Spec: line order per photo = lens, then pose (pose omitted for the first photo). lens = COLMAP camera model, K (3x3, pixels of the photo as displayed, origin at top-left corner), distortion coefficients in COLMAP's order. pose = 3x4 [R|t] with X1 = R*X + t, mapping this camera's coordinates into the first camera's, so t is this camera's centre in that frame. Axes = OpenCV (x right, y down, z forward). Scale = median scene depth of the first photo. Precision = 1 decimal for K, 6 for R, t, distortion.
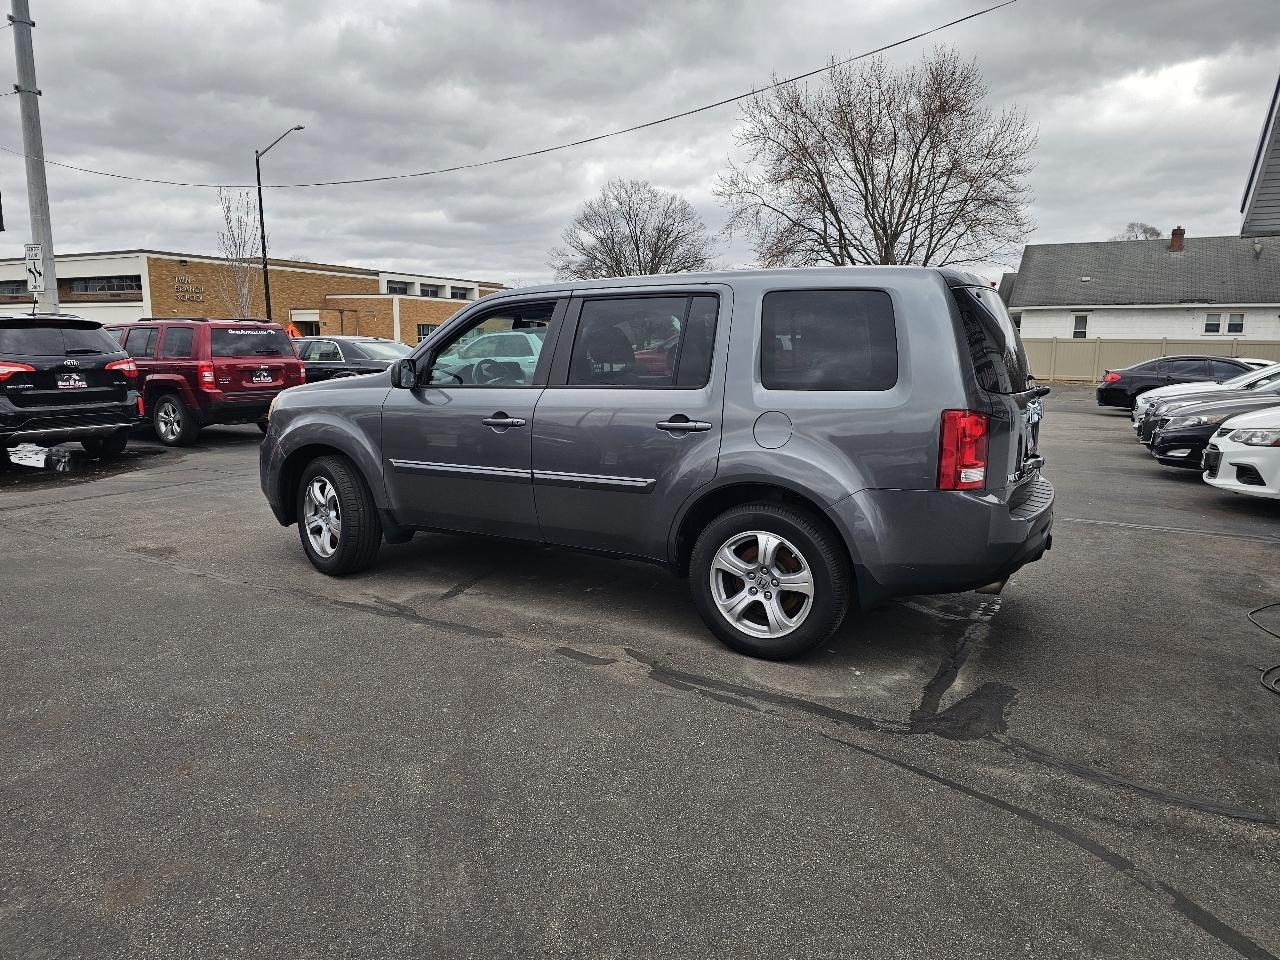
lens RADIAL K [[859.3, 0, 644.3], [0, 859.3, 479.3], [0, 0, 1]] dist [0.047957, -0.043122]
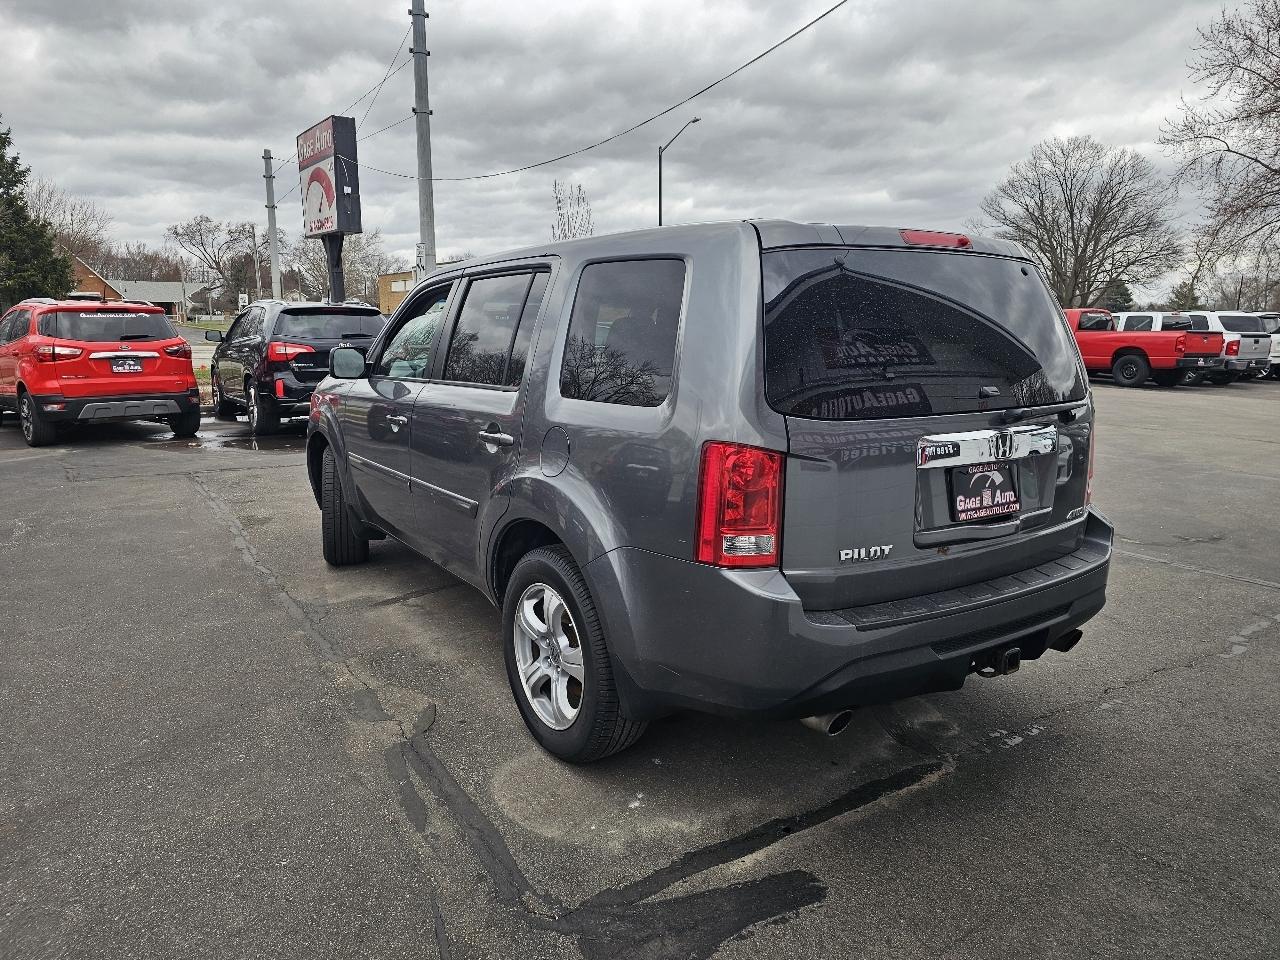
lens RADIAL K [[860.9, 0, 650.3], [0, 860.9, 473.8], [0, 0, 1]] dist [0.046574, -0.038515]
pose [[0.891486, 0.074946, -0.446806, 0.458710], [-0.068185, 0.997184, 0.031220, -0.055766], [0.447888, 0.002633, 0.894086, 0.310933]]
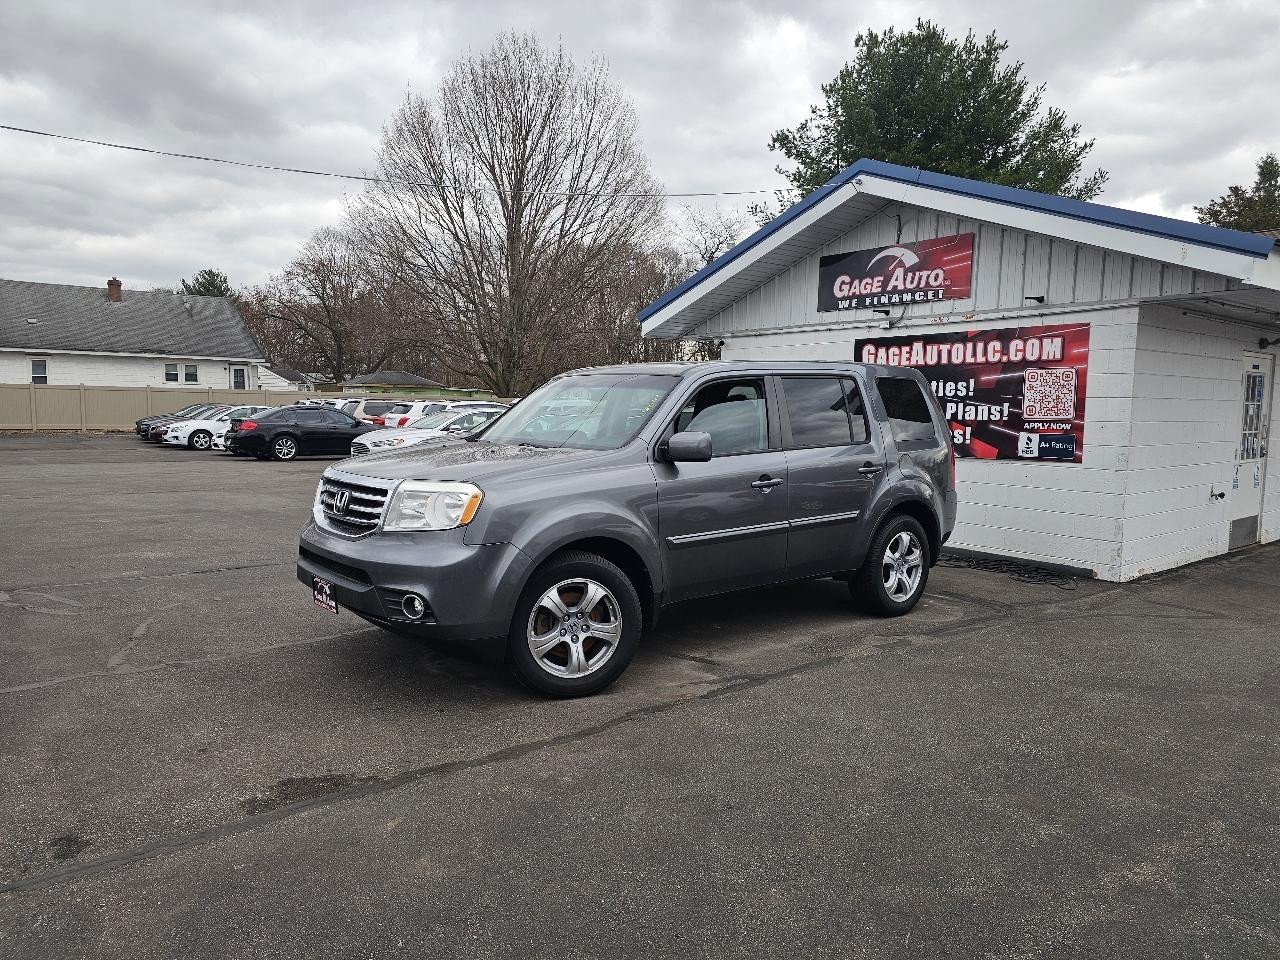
lens RADIAL K [[859.3, 0, 631.4], [0, 859.3, 488.0], [0, 0, 1]] dist [0.047957, -0.043122]
pose [[0.364999, -0.099358, 0.925691, -1.244866], [0.136128, 0.989299, 0.052510, -0.140537], [-0.921002, 0.106846, 0.374618, 0.722934]]
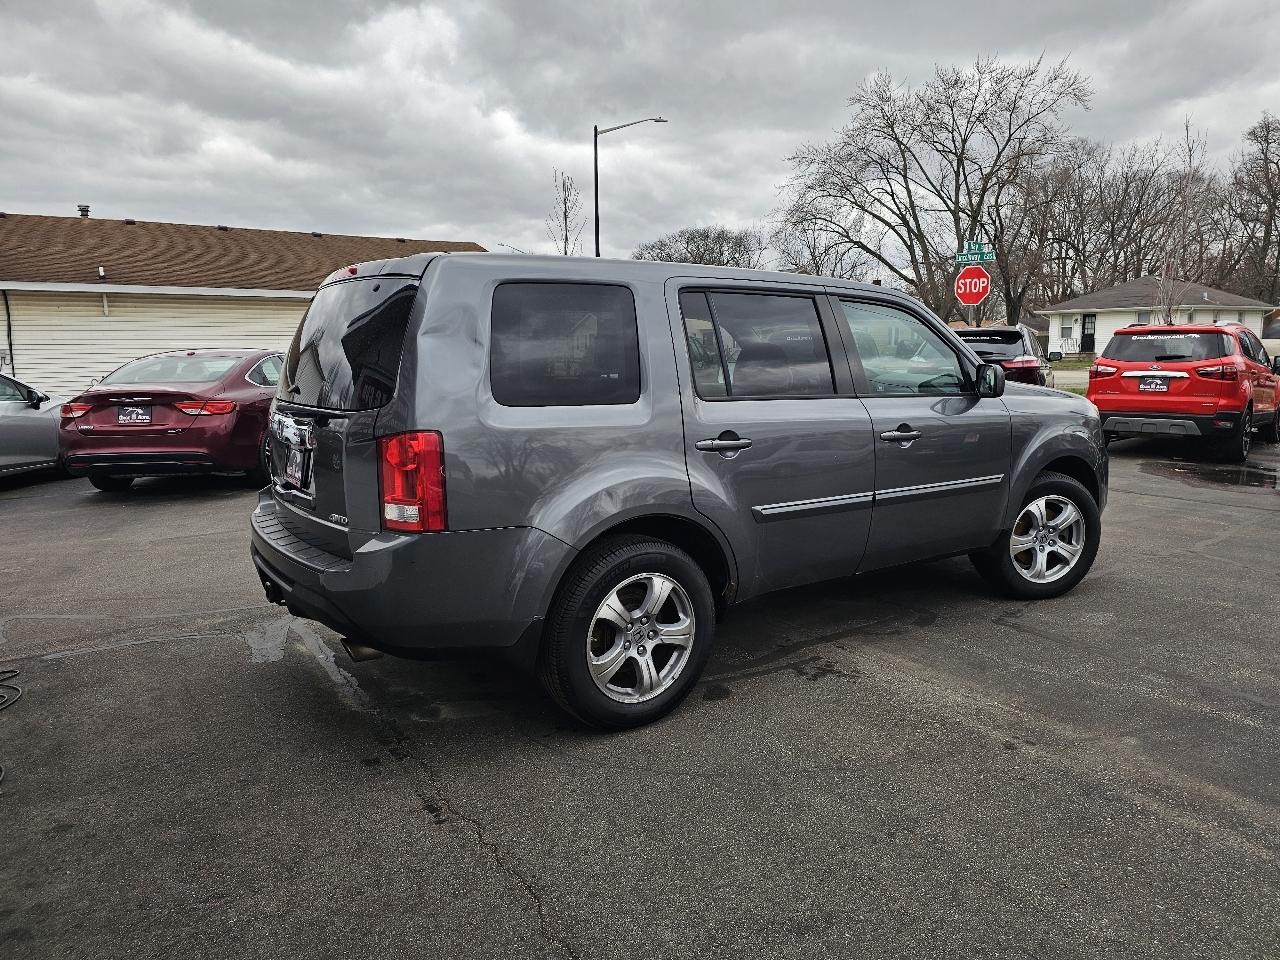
lens RADIAL K [[860.9, 0, 651.2], [0, 860.9, 458.4], [0, 0, 1]] dist [0.046574, -0.038515]
pose [[-0.447052, 0.107421, -0.888034, 0.923337], [-0.130815, 0.974239, 0.183703, -0.223427], [0.884891, 0.198293, -0.421483, 1.482809]]
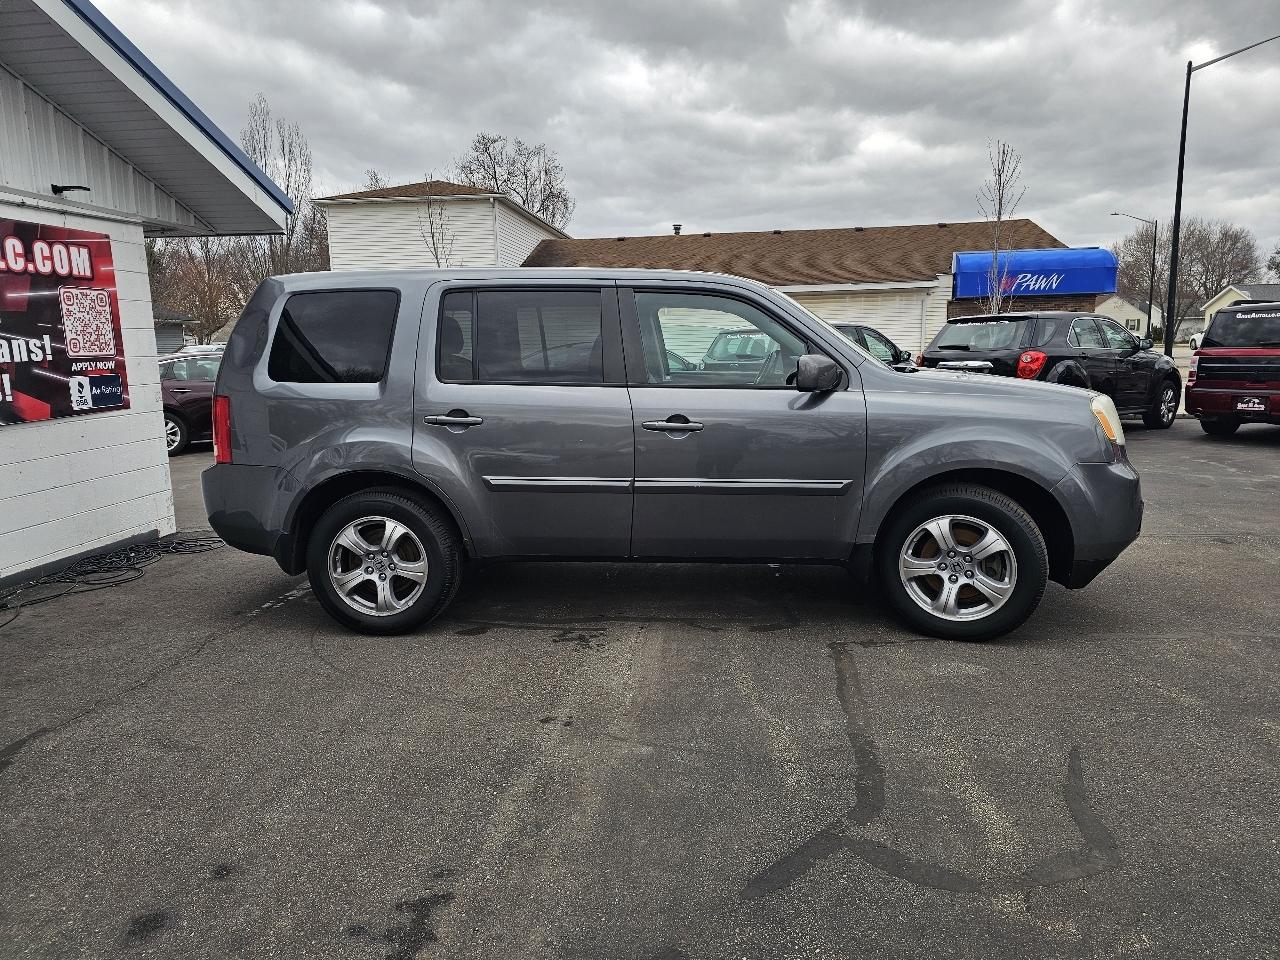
lens RADIAL K [[860.9, 0, 638.0], [0, 860.9, 476.9], [0, 0, 1]] dist [0.046574, -0.038515]
pose [[-0.916575, 0.065843, -0.394404, 0.414129], [-0.053925, 0.956985, 0.285083, -0.313998], [0.396209, 0.282568, -0.873598, 2.085996]]
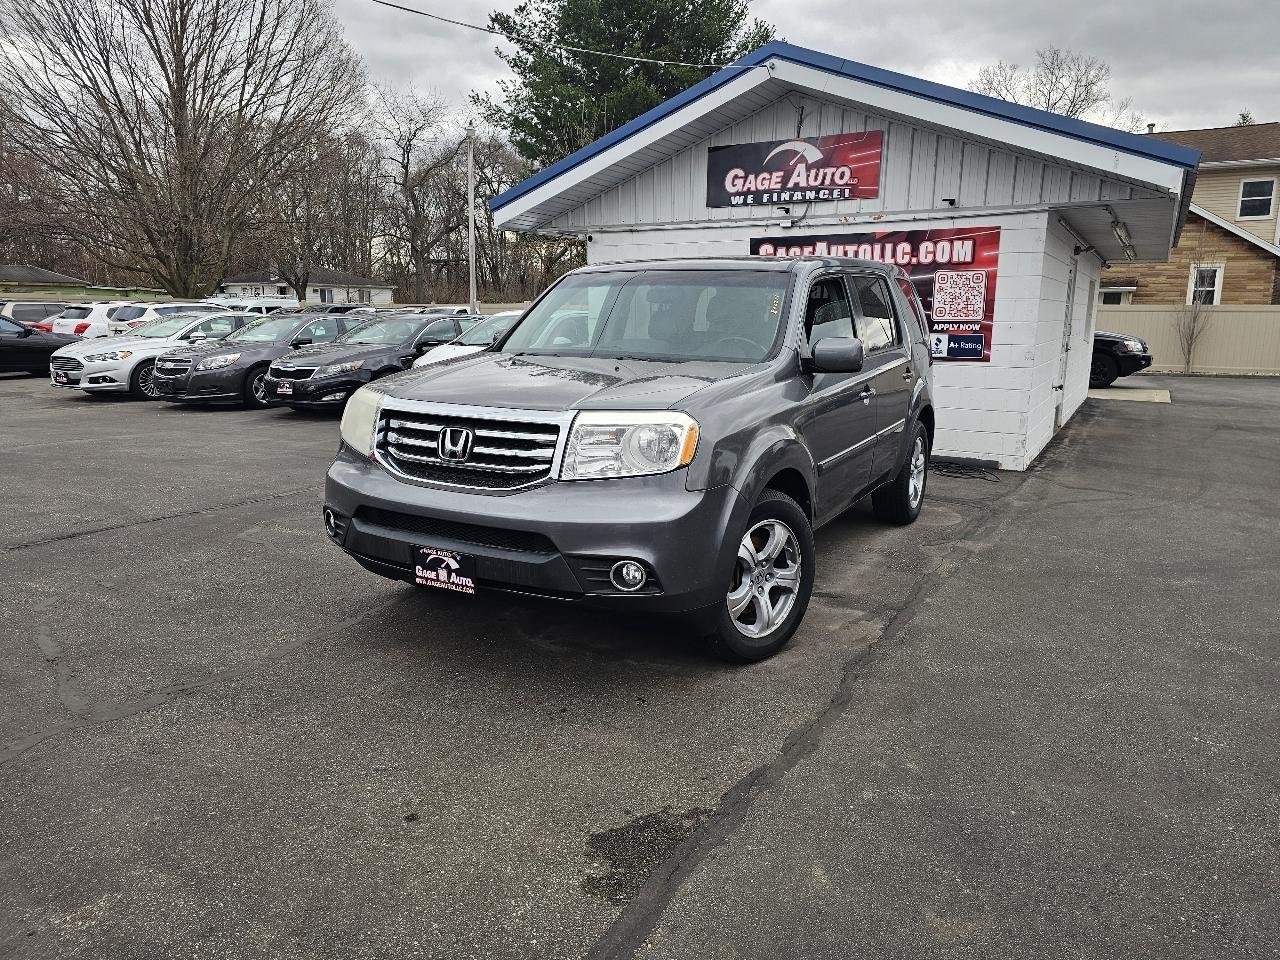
lens RADIAL K [[860.9, 0, 638.5], [0, 860.9, 475.5], [0, 0, 1]] dist [0.046574, -0.038515]
pose [[0.009994, -0.201365, 0.979465, -1.168498], [0.145679, 0.969357, 0.197800, -0.211305], [-0.989281, 0.140711, 0.039022, 1.212488]]
